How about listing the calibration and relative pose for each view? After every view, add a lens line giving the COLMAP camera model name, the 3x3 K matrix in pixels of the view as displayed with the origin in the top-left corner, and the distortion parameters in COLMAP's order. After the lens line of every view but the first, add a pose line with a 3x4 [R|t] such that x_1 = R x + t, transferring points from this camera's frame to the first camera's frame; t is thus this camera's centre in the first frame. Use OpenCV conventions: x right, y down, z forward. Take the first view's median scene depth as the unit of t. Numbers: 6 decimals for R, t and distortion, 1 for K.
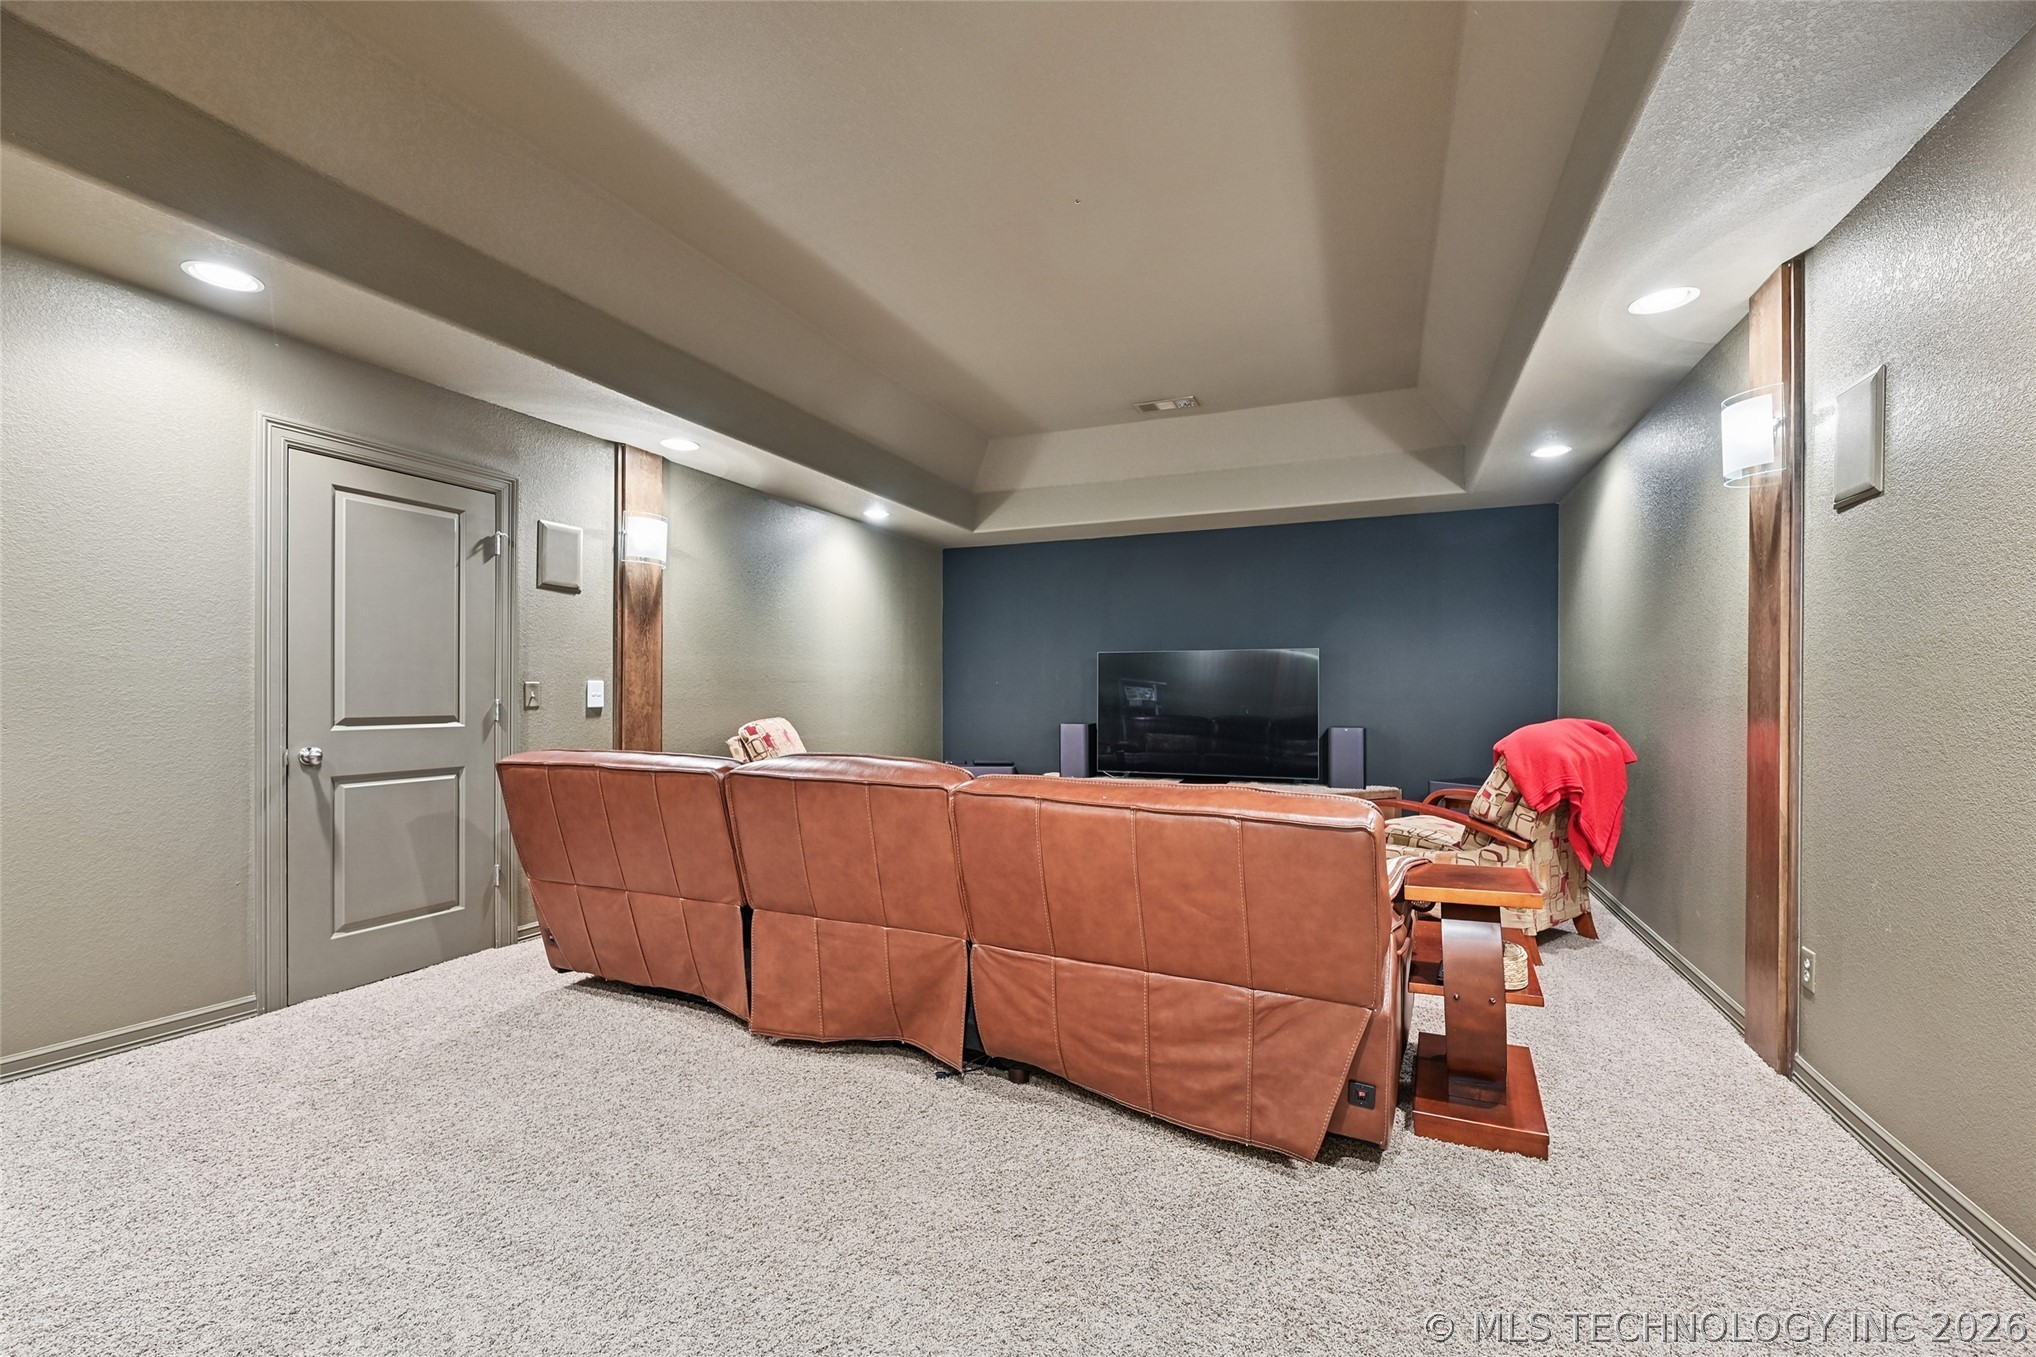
lens RADIAL K [[832.4, 0, 1032.0], [0, 832.4, 686.4], [0, 0, 1]] dist [-0.002143, -0.000126]
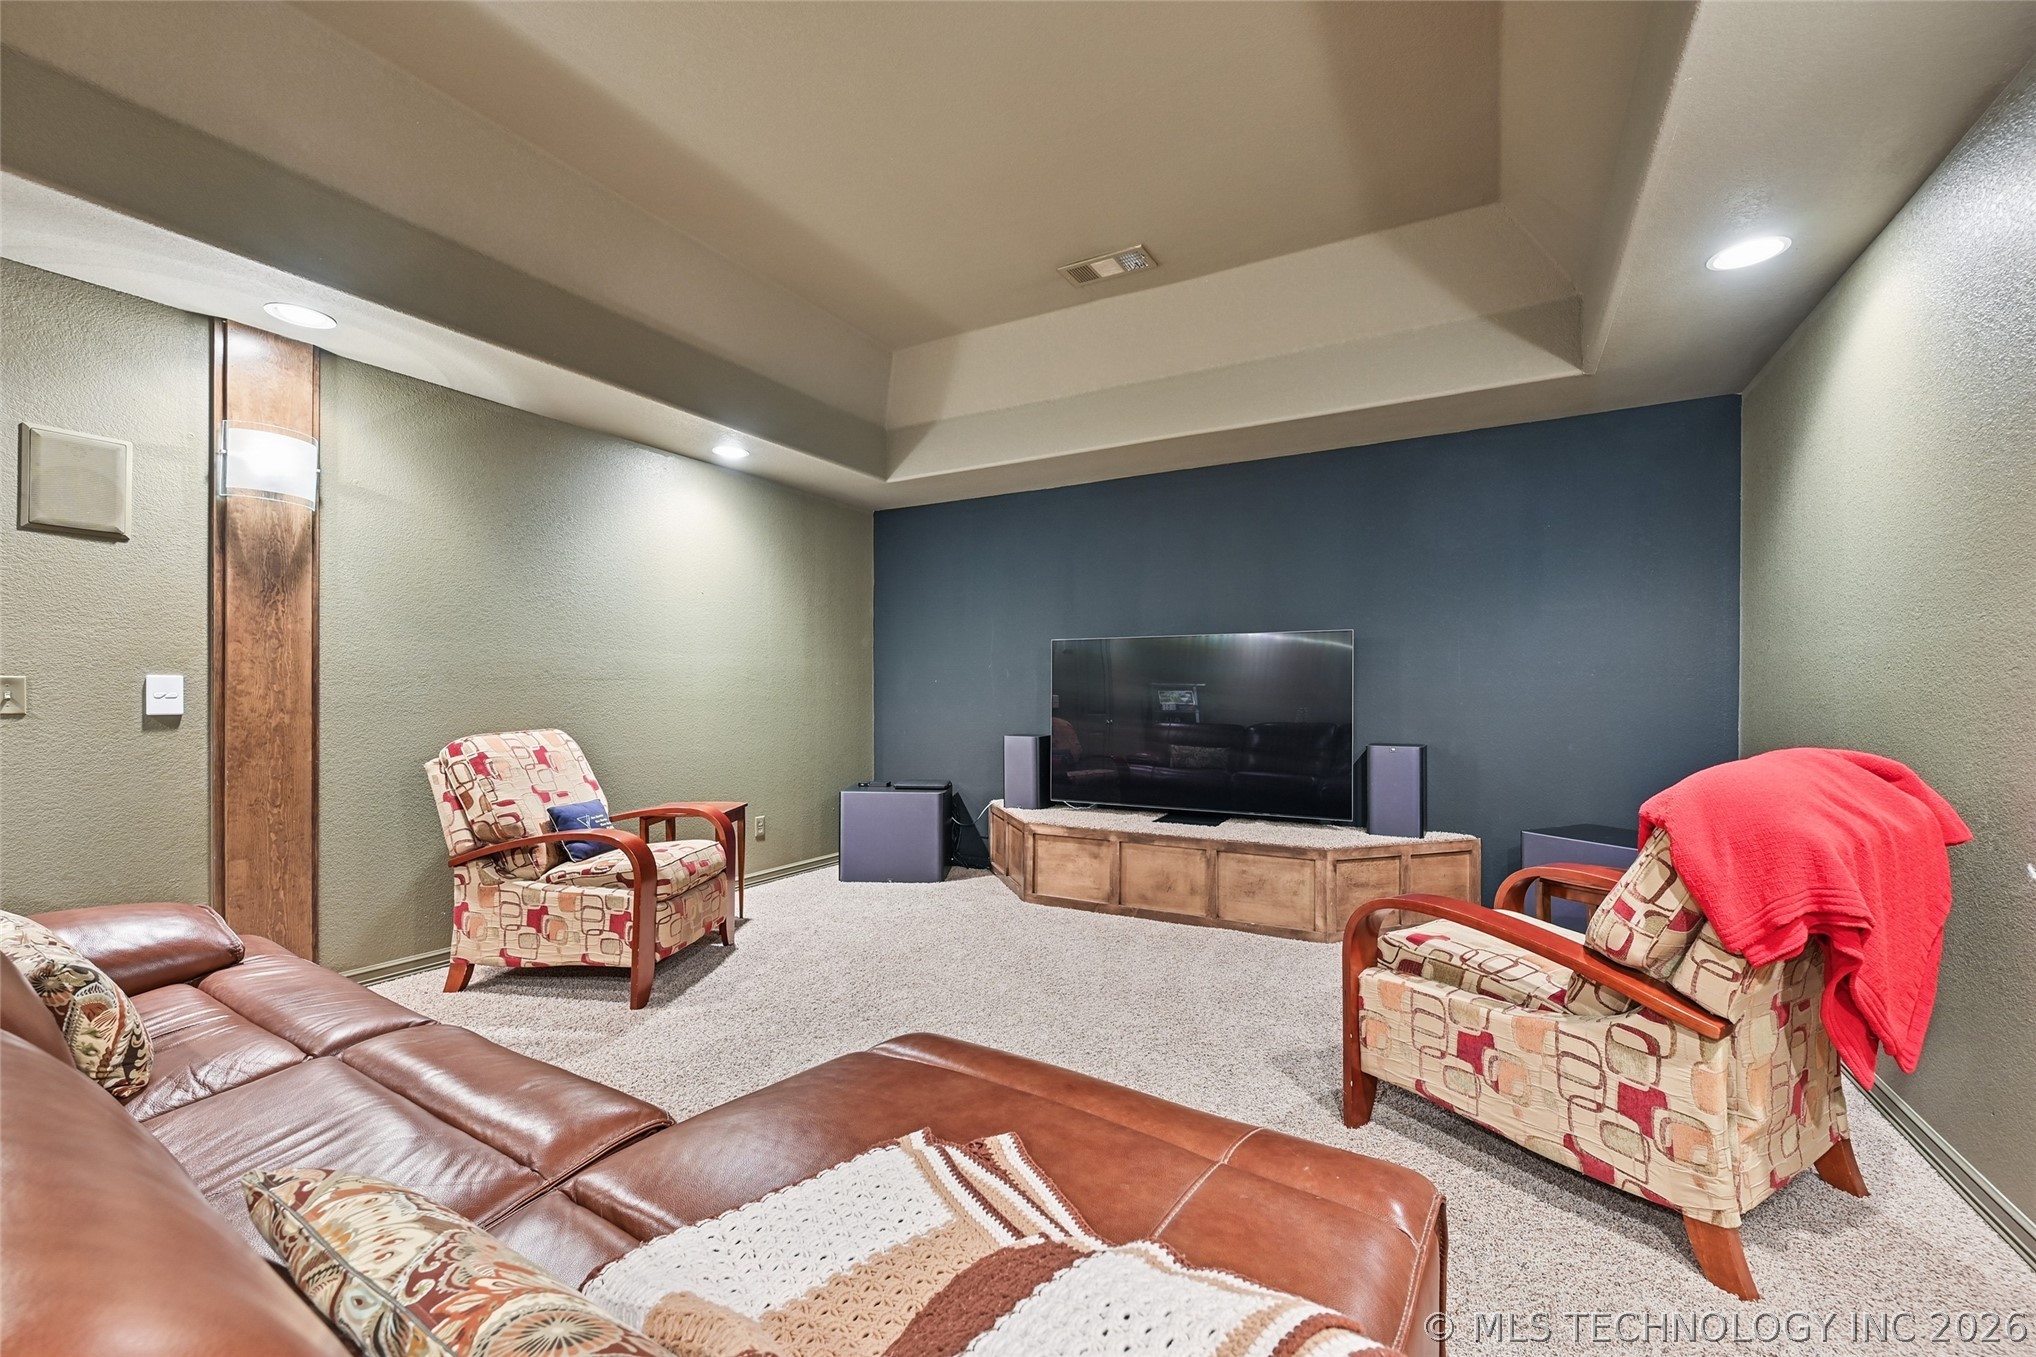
lens RADIAL K [[842.8, 0, 1019.1], [0, 842.8, 690.1], [0, 0, 1]] dist [-0.002390, 0.000330]
pose [[0.993298, -0.000138, -0.115583, 0.219787], [0.000218, 1.000000, 0.000680, 0.004665], [0.115583, -0.000701, 0.993298, 0.409160]]
